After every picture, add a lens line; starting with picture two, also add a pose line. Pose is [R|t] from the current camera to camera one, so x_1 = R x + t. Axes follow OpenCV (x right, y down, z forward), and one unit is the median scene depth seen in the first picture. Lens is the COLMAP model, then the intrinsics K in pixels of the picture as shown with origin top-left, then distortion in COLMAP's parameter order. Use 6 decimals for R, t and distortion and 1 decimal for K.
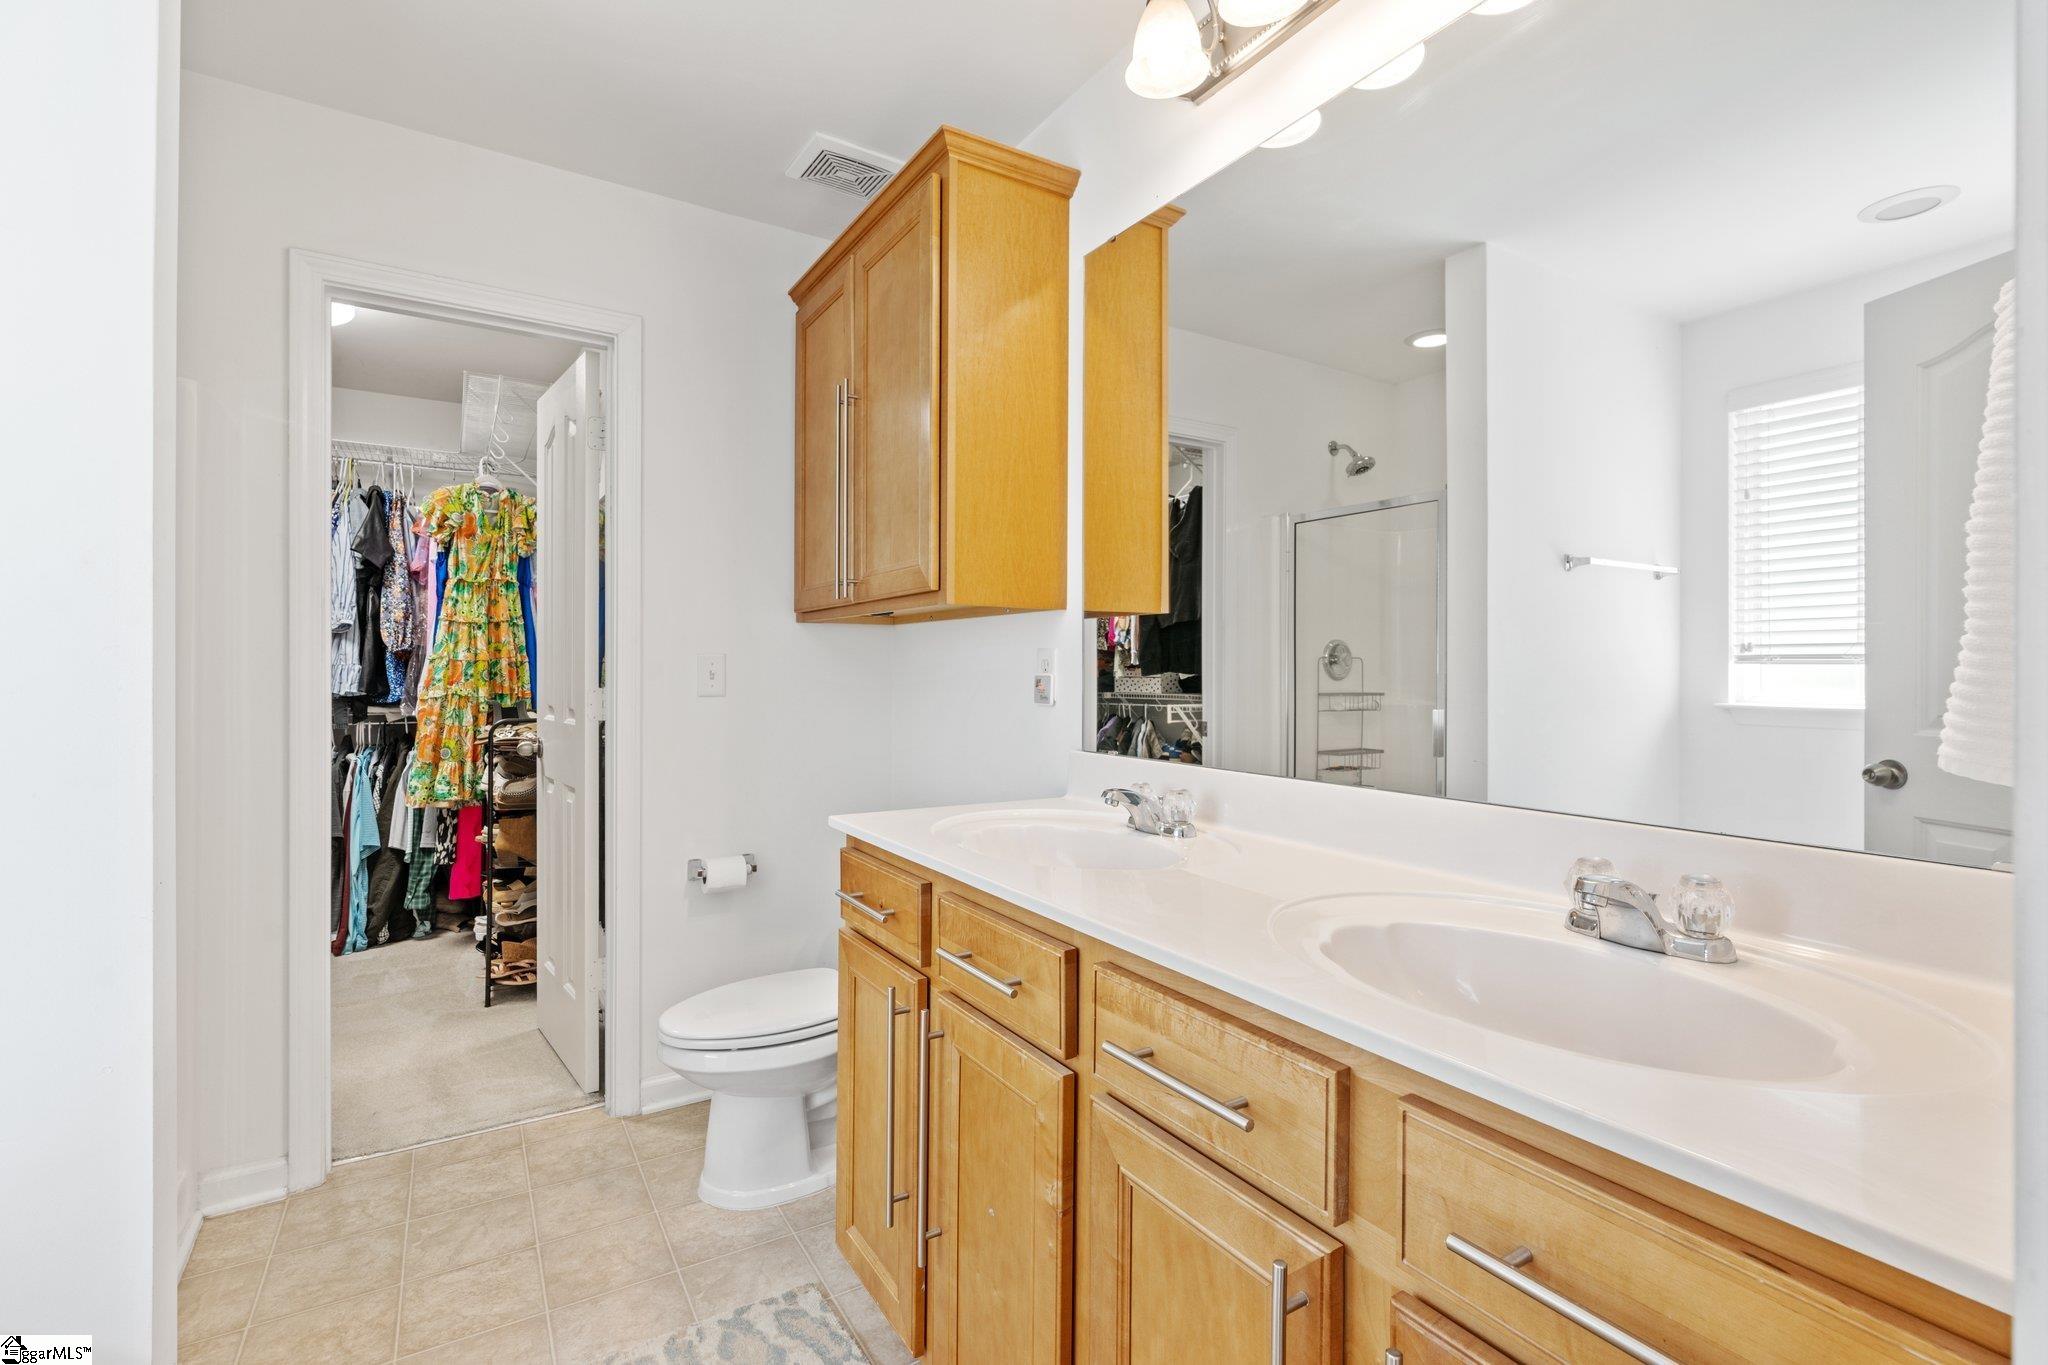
lens RADIAL K [[926.9, 0, 1024.0], [0, 926.9, 682.5], [0, 0, 1]] dist [0.000616, 0.000062]
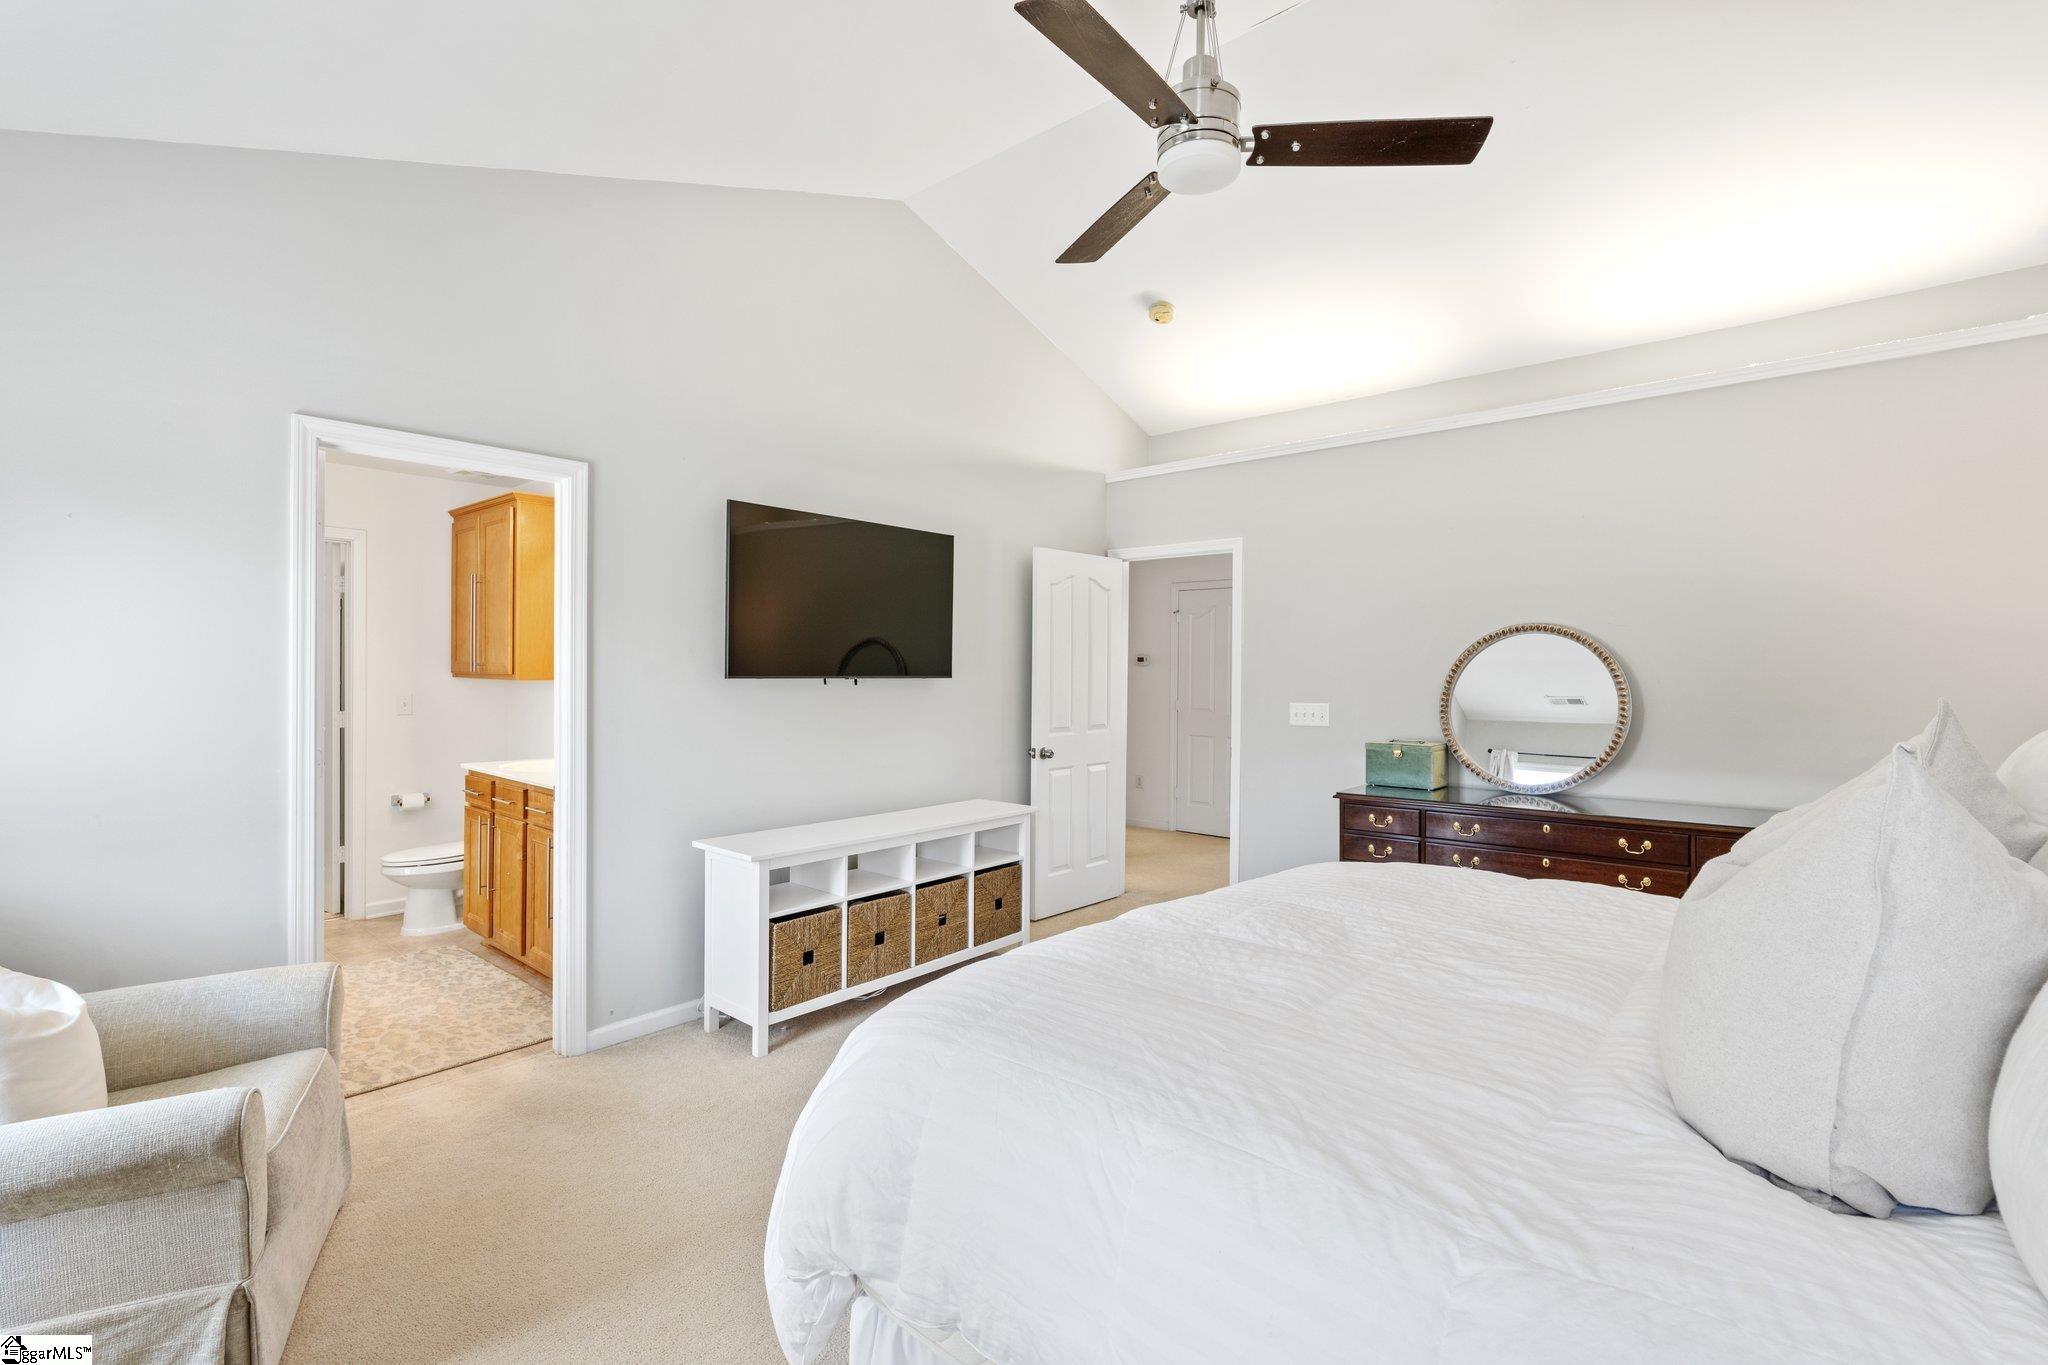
lens RADIAL K [[926.9, 0, 1024.0], [0, 926.9, 682.5], [0, 0, 1]] dist [0.000616, 0.000062]
pose [[0.960459, 0.000413, 0.278421, 0.432294], [-0.002003, 0.999983, 0.005425, -0.075008], [-0.278414, -0.005768, 0.960444, -1.434202]]
